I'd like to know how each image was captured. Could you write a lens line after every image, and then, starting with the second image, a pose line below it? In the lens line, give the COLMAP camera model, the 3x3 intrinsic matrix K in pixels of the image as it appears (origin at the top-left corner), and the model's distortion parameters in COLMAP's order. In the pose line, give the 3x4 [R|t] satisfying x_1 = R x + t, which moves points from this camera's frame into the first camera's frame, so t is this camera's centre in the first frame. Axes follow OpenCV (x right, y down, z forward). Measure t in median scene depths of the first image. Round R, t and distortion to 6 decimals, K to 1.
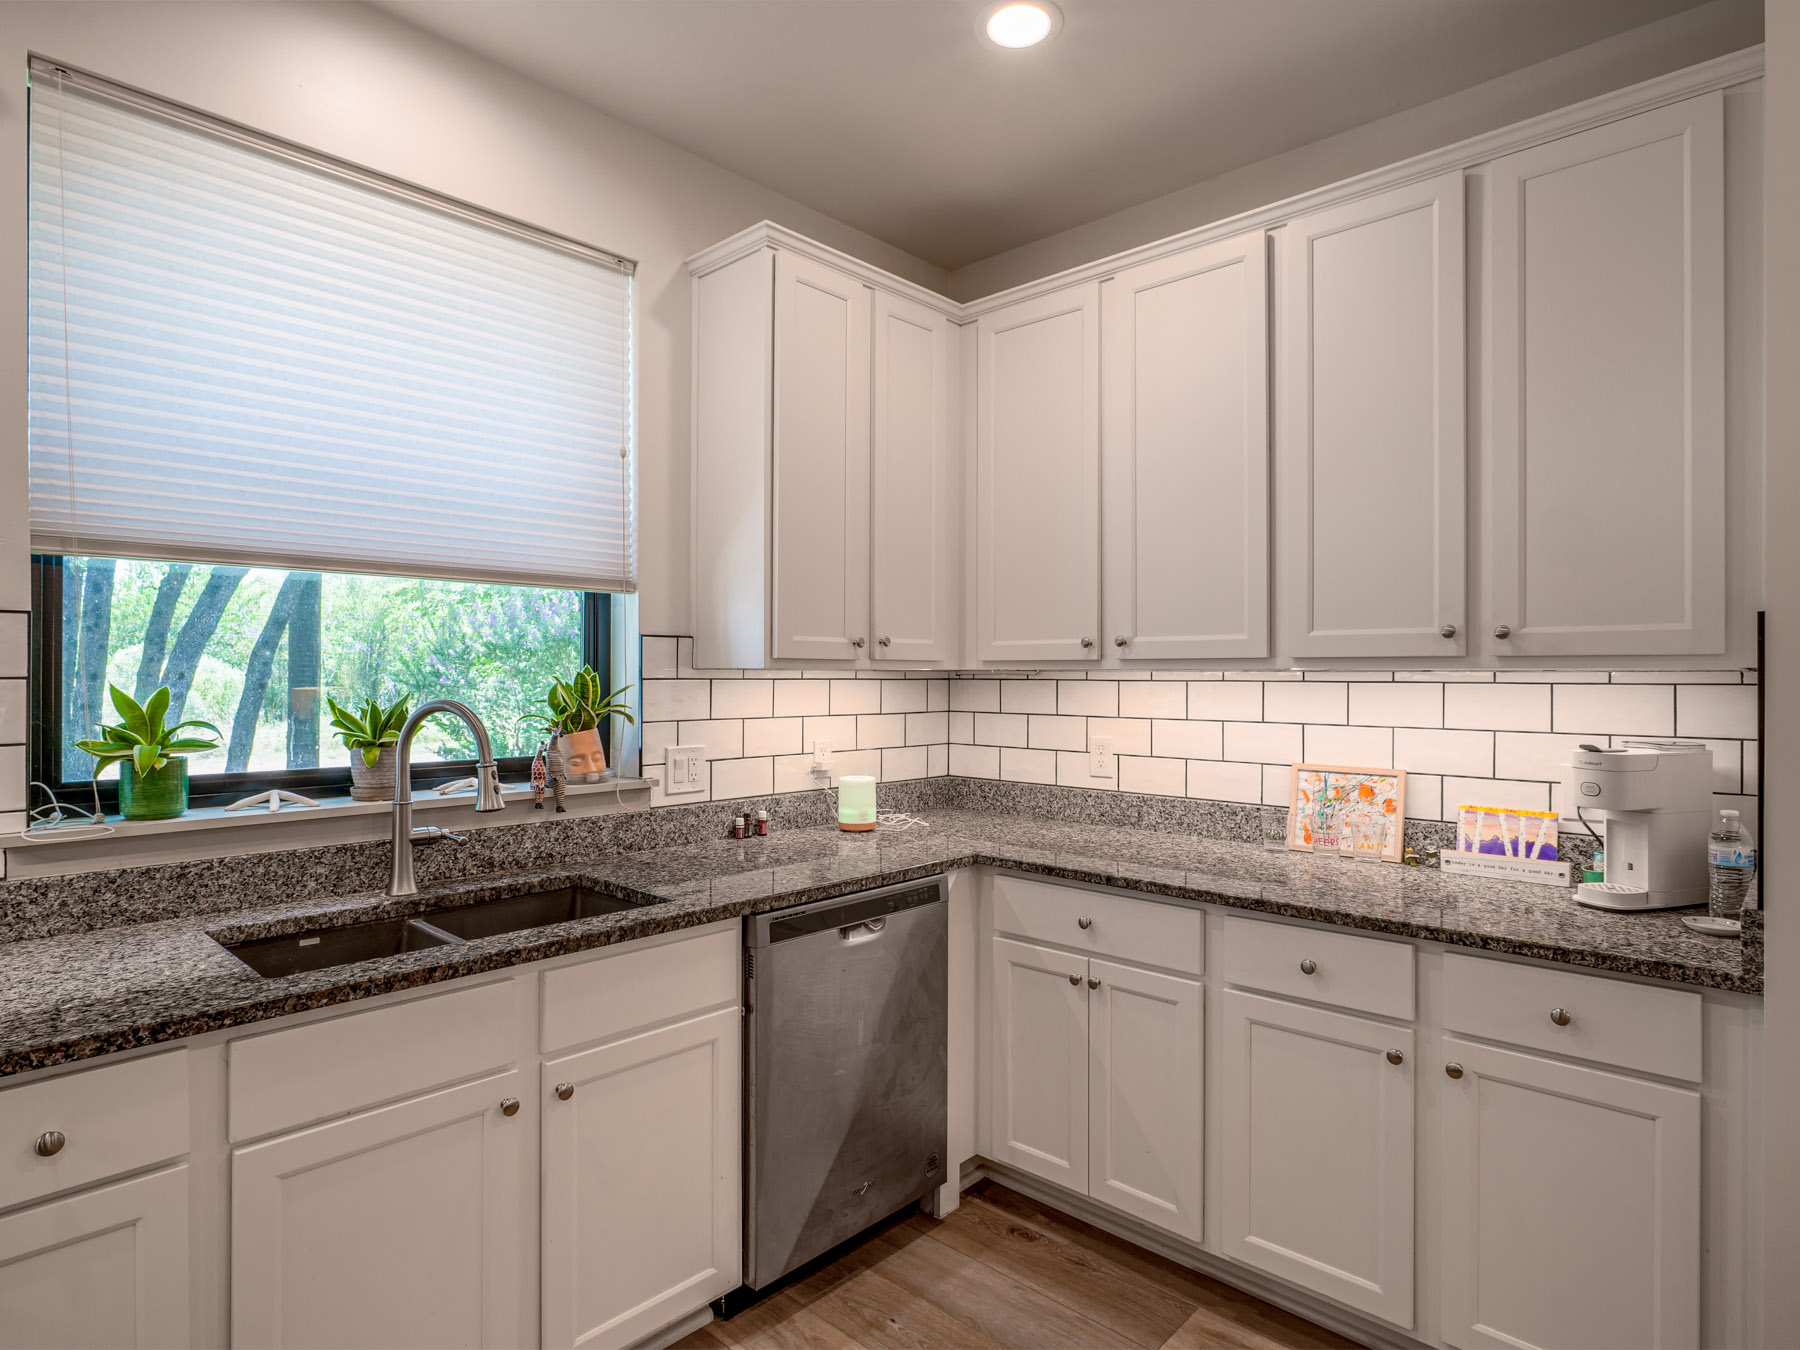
lens RADIAL K [[985.6, 0, 894.6], [0, 985.6, 674.5], [0, 0, 1]] dist [-0.013432, 0.003592]
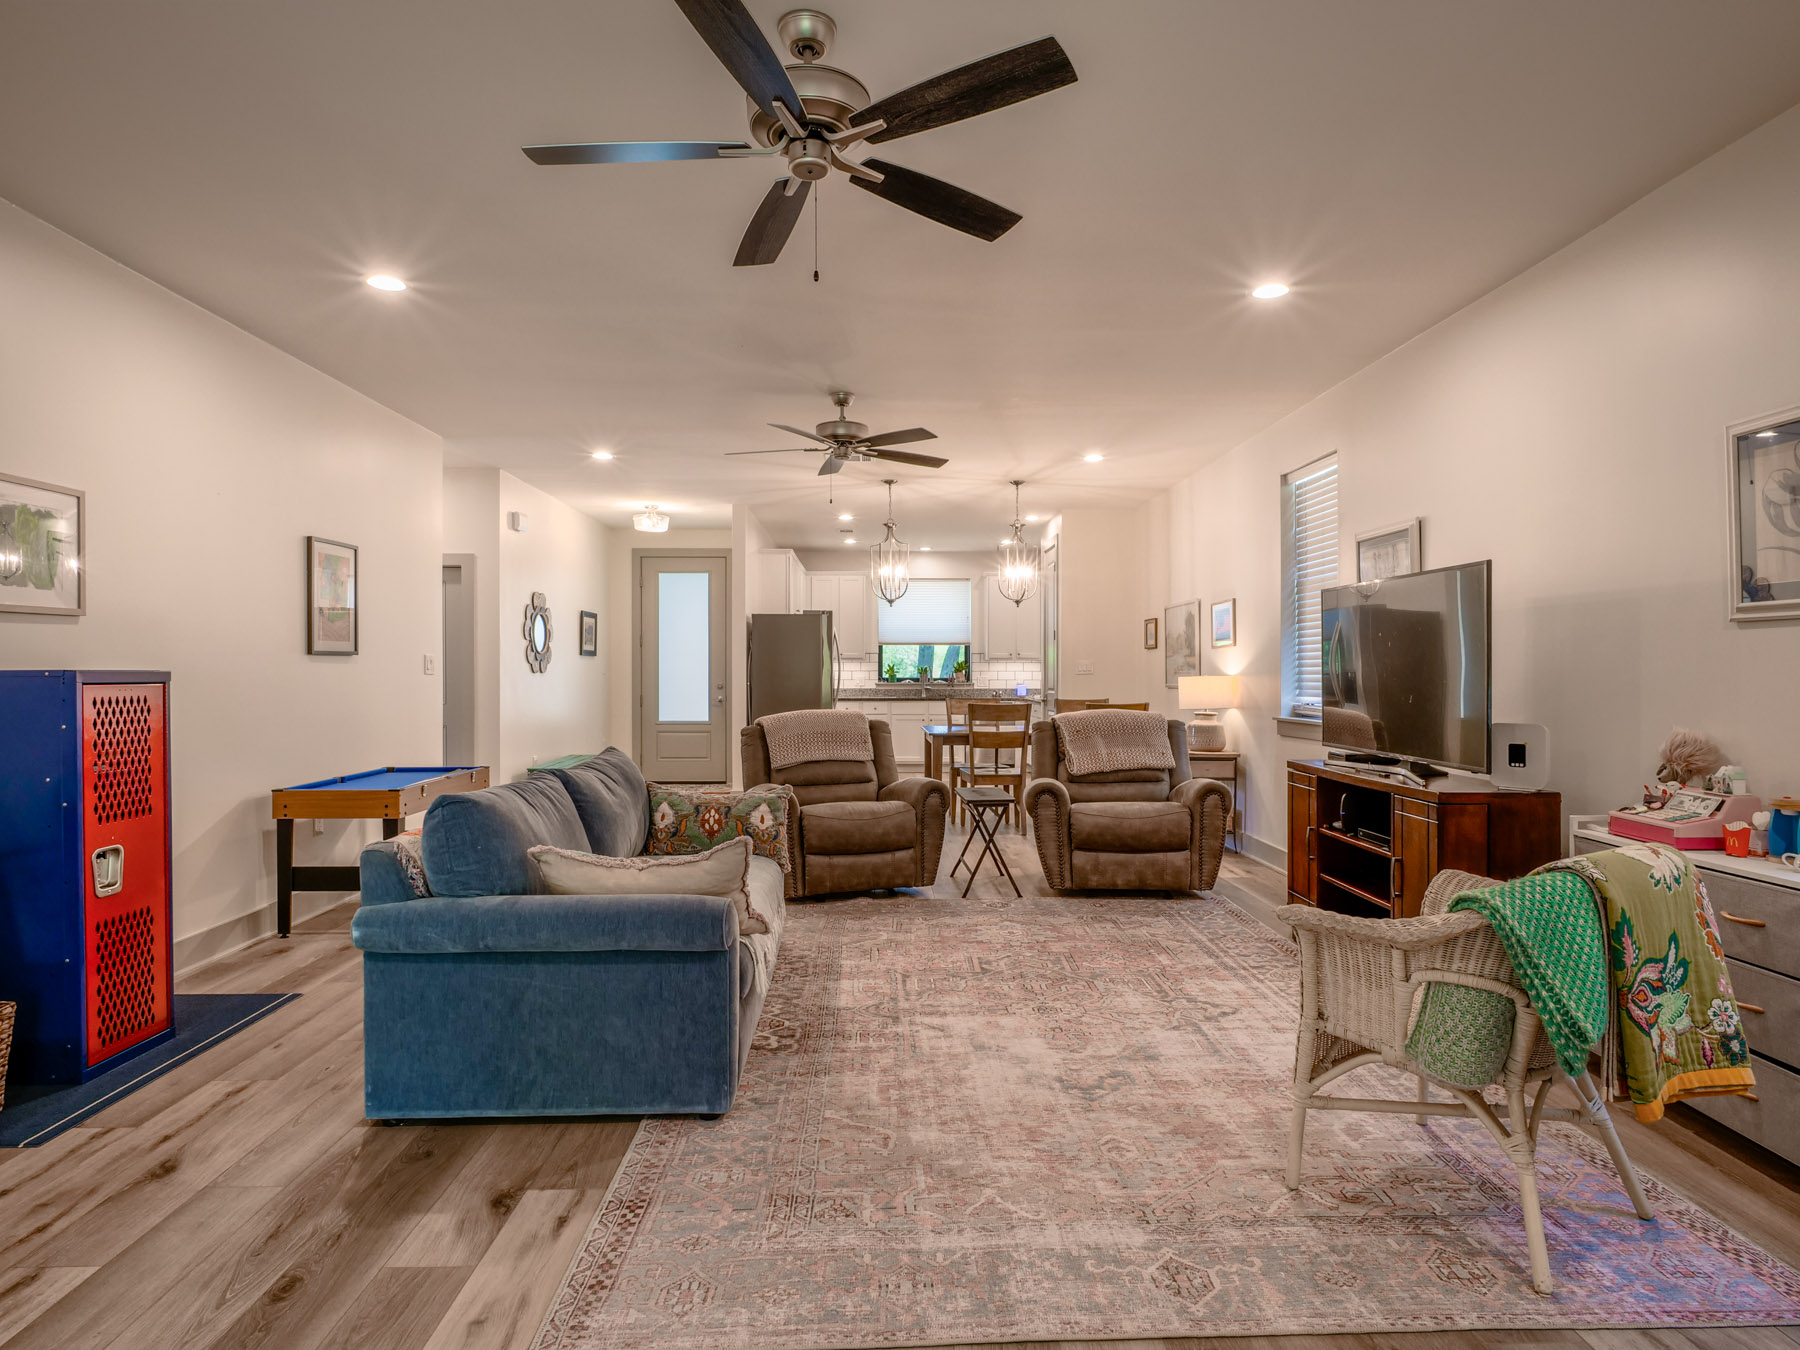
lens RADIAL K [[985.6, 0, 899.2], [0, 985.6, 671.4], [0, 0, 1]] dist [-0.013432, 0.003592]
pose [[0.706549, 0.001488, -0.707663, 3.223648], [0.003352, 0.999980, 0.005449, 0.022781], [0.707656, -0.006222, 0.706529, -2.976122]]
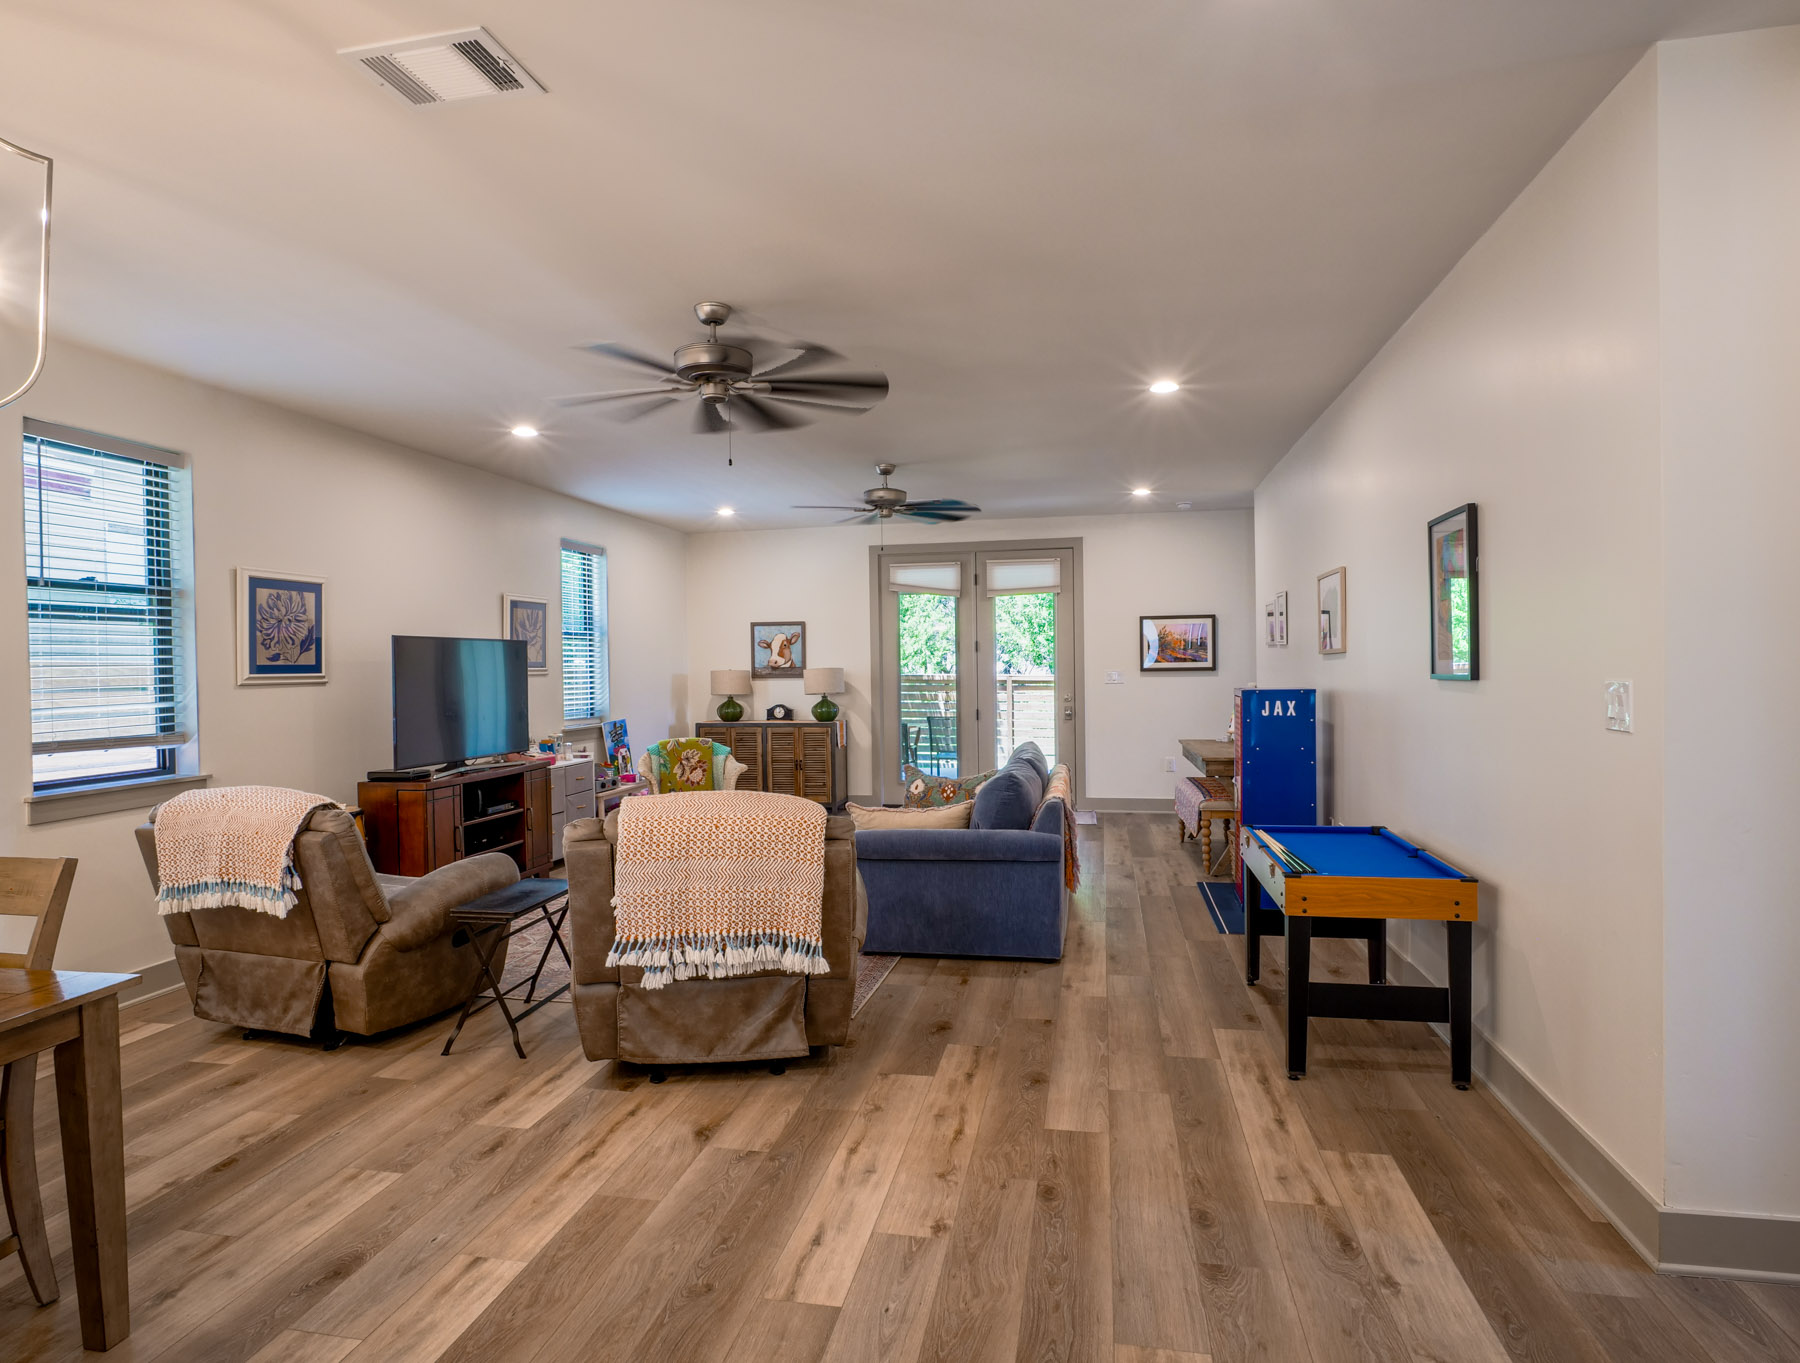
lens RADIAL K [[1002.6, 0, 887.6], [0, 1002.6, 687.5], [0, 0, 1]] dist [-0.002425, 0.000160]
pose [[-0.518935, -0.009544, 0.854760, -0.022190], [0.012954, 0.999735, 0.019027, -0.035007], [-0.854715, 0.020947, -0.518674, -0.832508]]
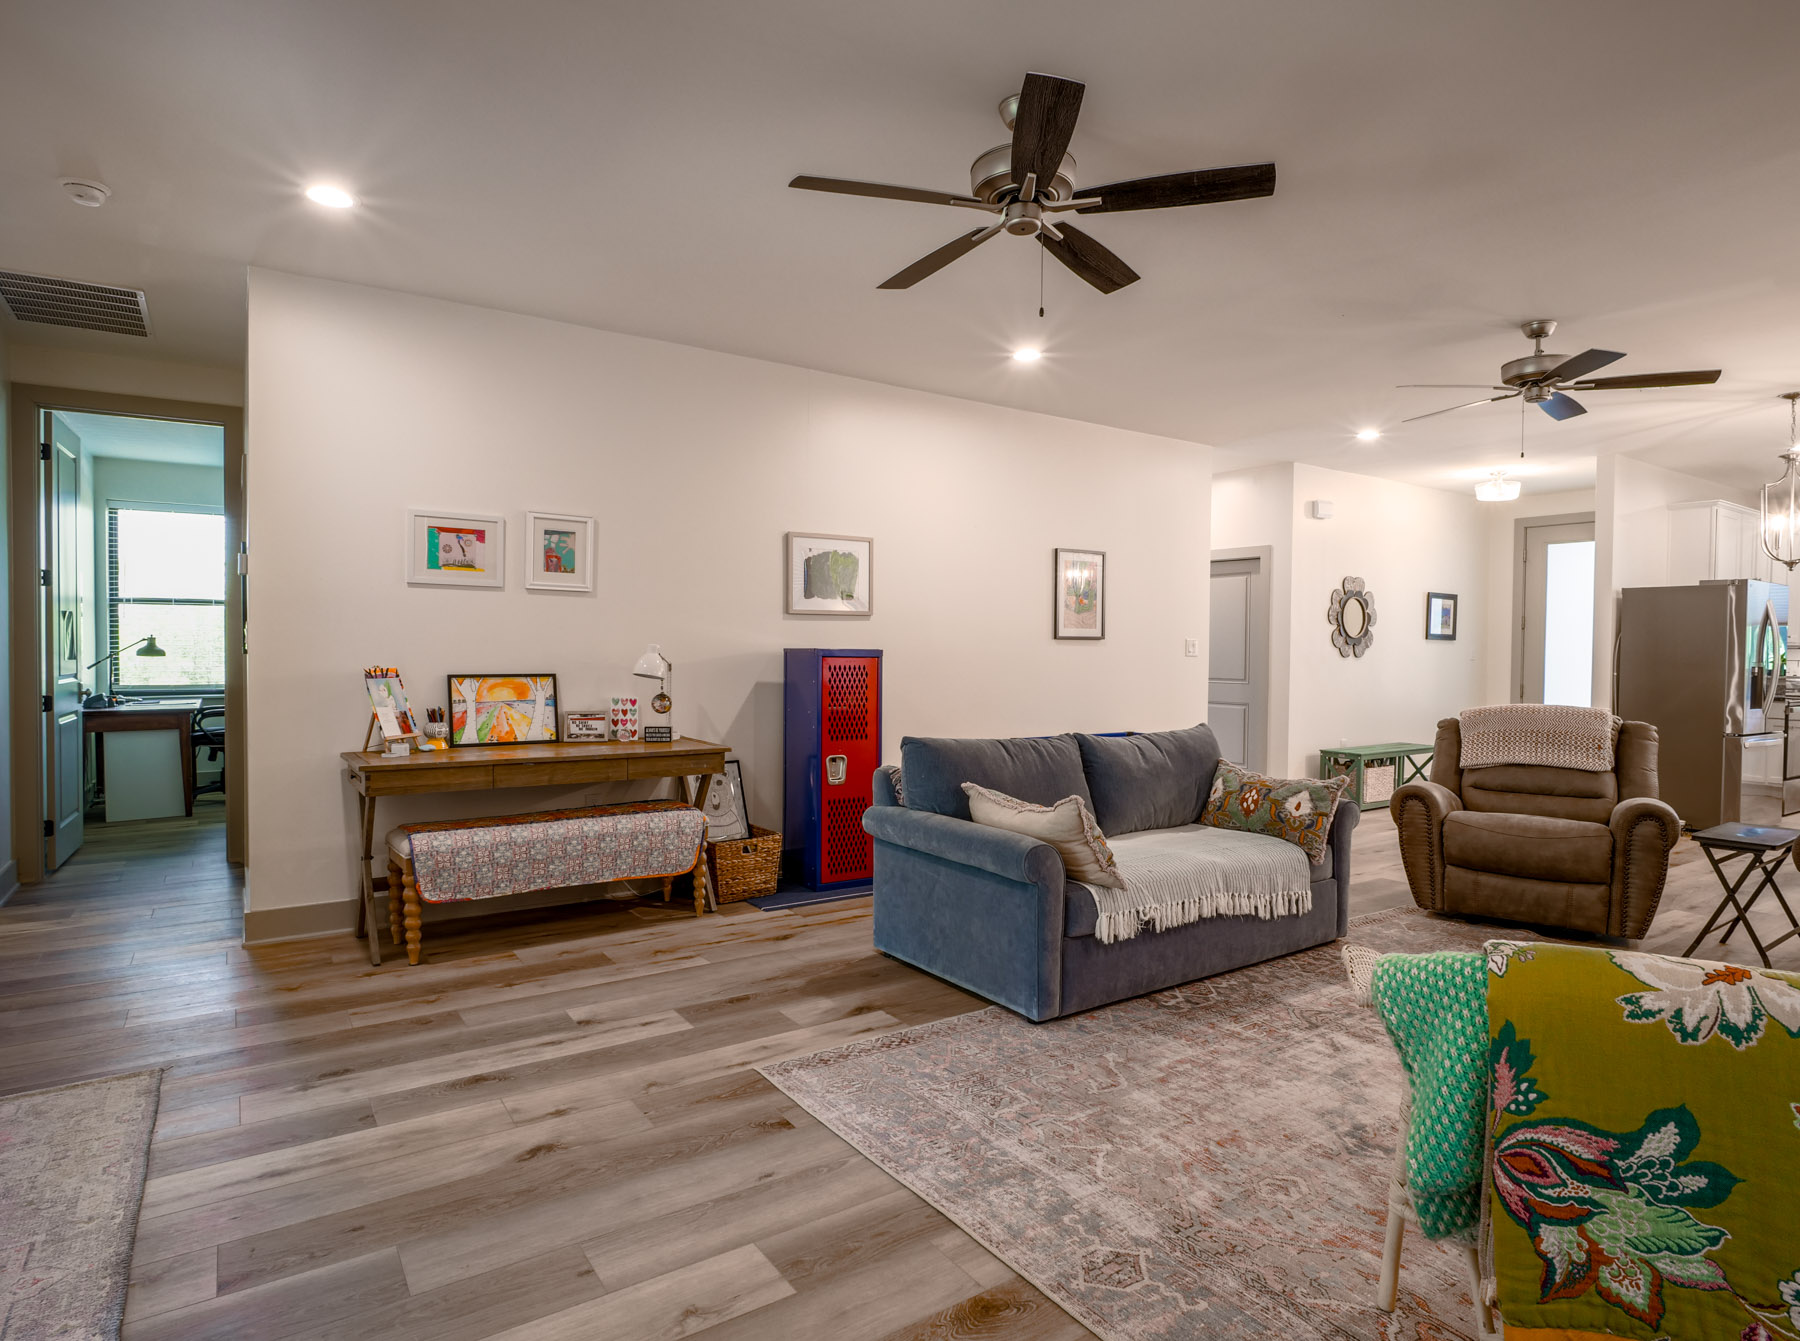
lens RADIAL K [[993.5, 0, 897.6], [0, 993.5, 668.7], [0, 0, 1]] dist [-0.008996, 0.000062]
pose [[-0.218226, 0.017881, -0.975734, 3.648833], [-0.006092, 0.999788, 0.019684, 0.024776], [0.975879, 0.010240, -0.218071, -2.222112]]
